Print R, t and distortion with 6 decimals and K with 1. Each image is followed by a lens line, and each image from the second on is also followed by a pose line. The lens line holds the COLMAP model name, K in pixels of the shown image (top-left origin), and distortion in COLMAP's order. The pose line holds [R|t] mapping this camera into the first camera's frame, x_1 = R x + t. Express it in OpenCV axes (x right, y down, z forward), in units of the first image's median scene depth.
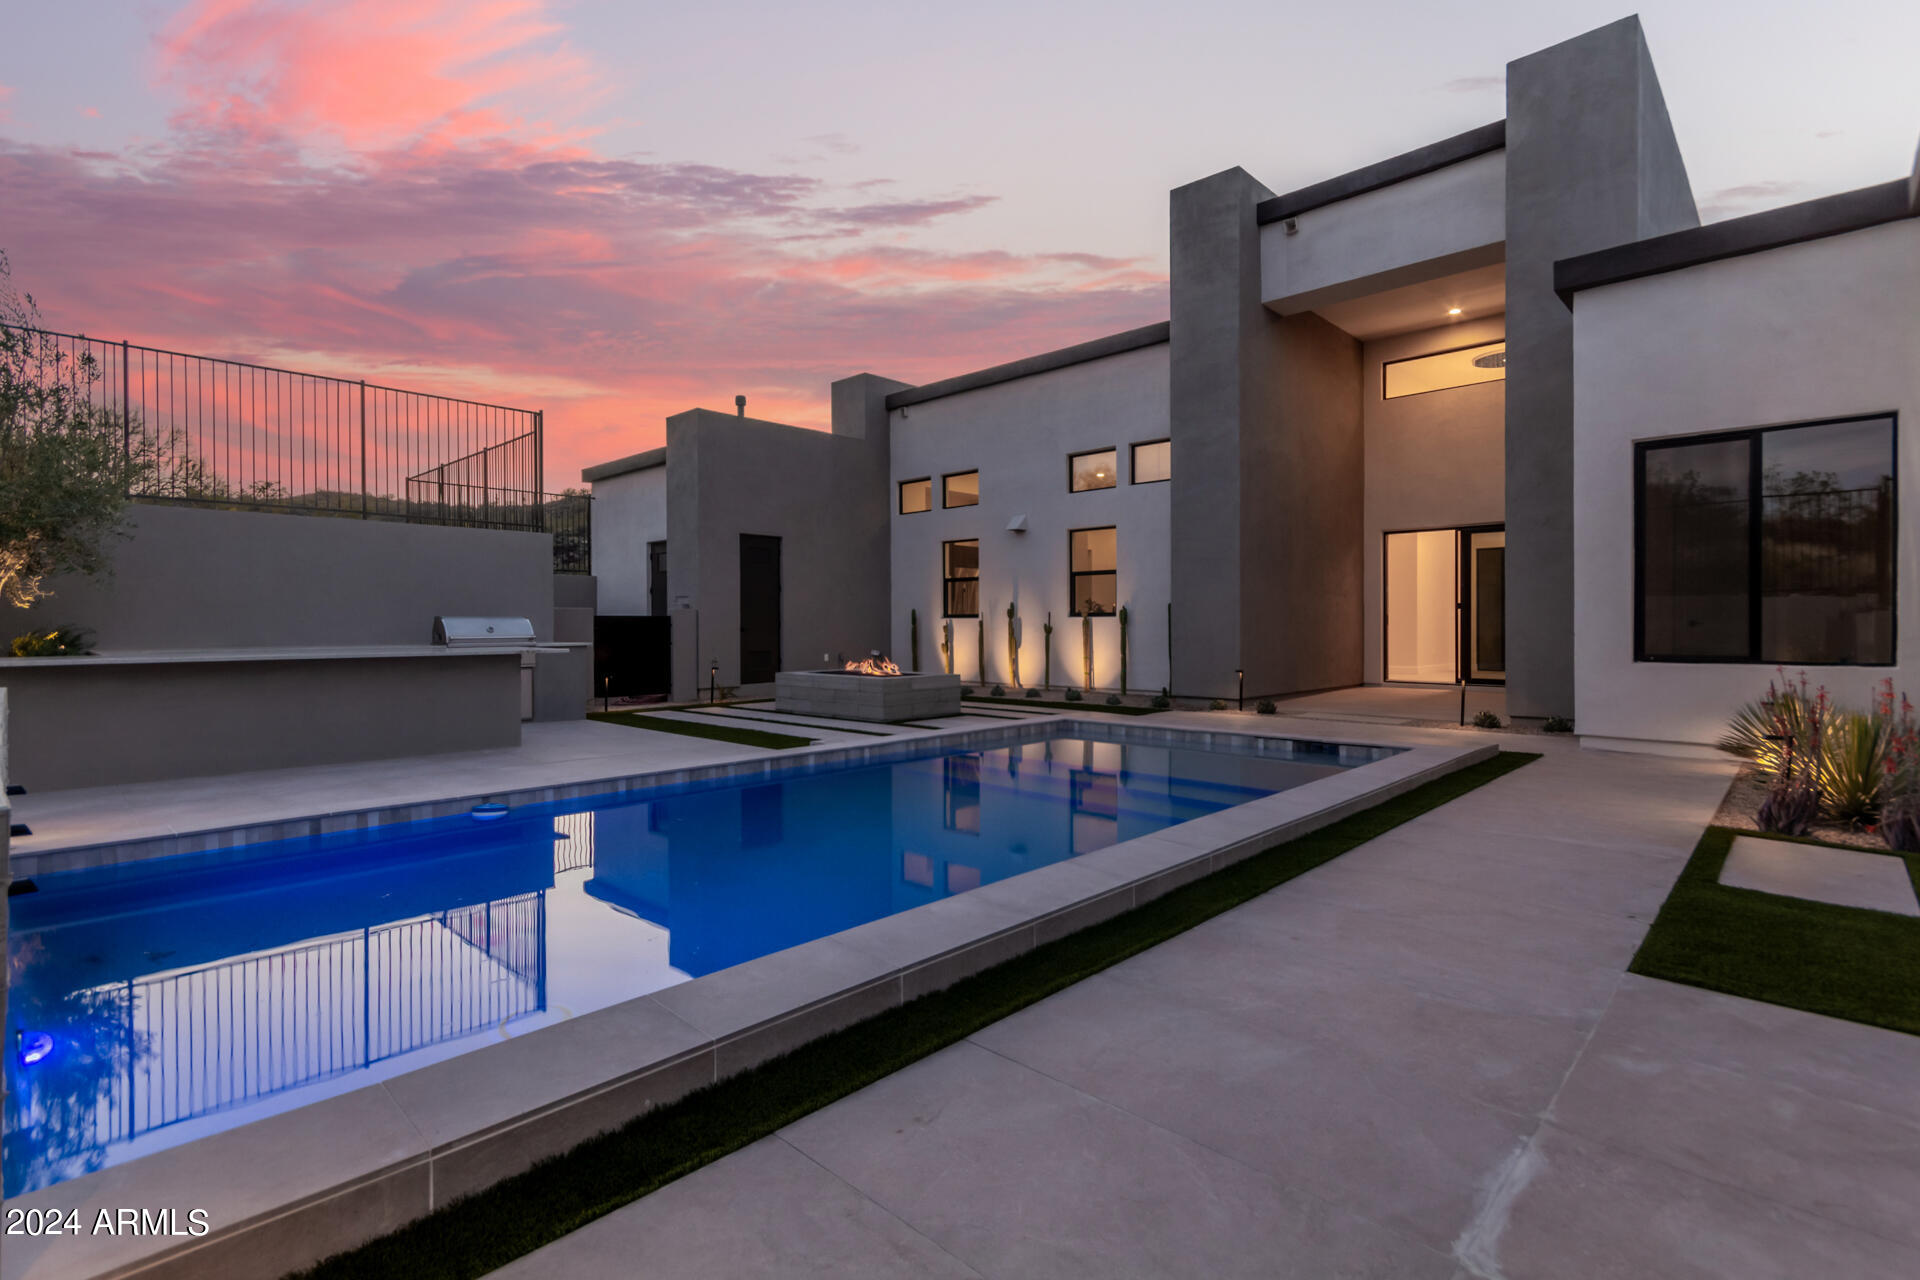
lens RADIAL K [[901.6, 0, 978.5], [0, 901.6, 644.6], [0, 0, 1]] dist [0.002247, 0.000226]
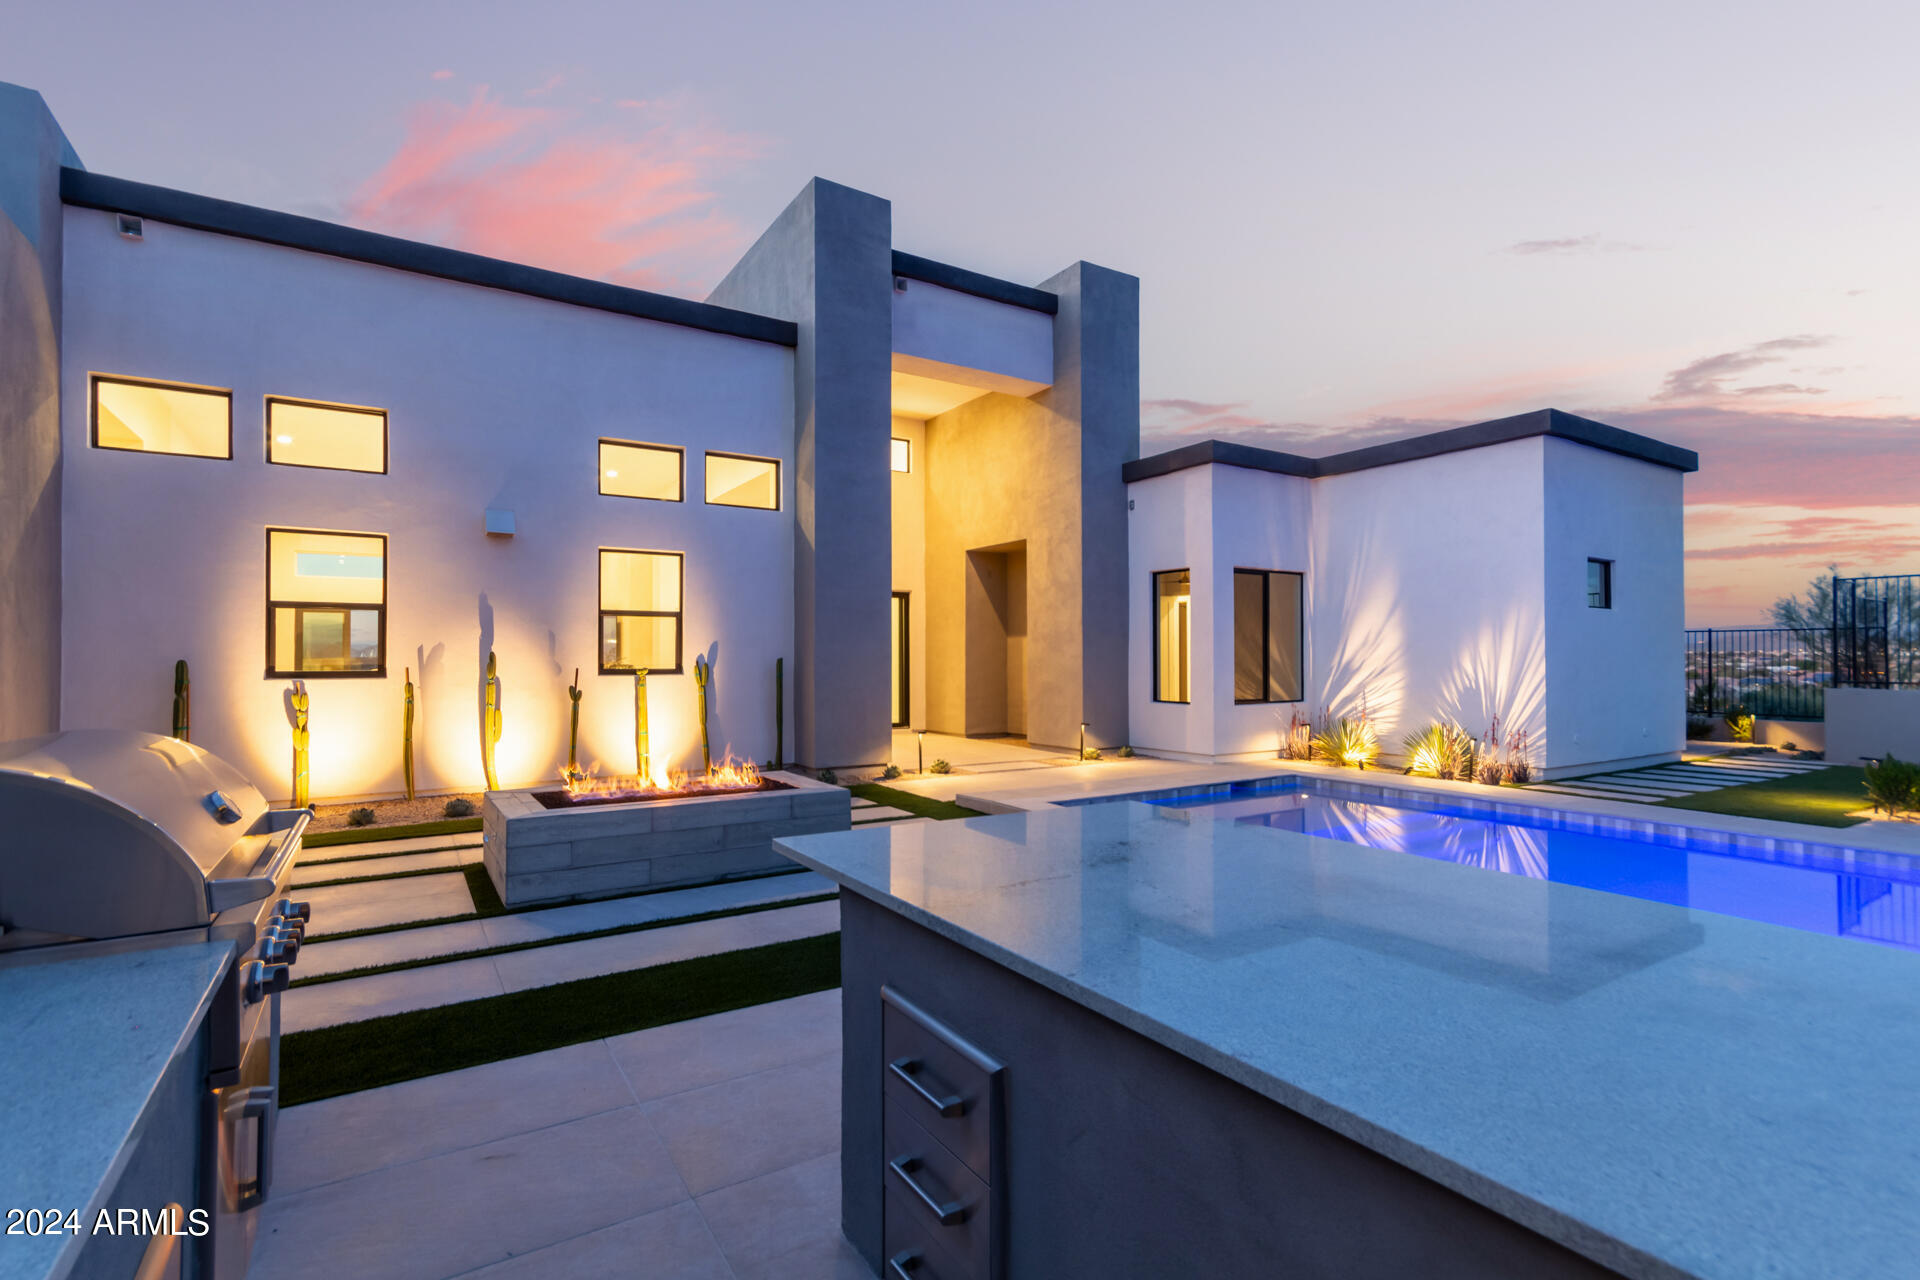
lens RADIAL K [[901.6, 0, 978.5], [0, 901.6, 644.6], [0, 0, 1]] dist [0.002247, 0.000226]
pose [[0.232955, 0.020387, 0.972274, -0.512666], [0.023756, 0.999363, -0.026647, -0.030197], [-0.972197, 0.029305, 0.232322, 0.593873]]
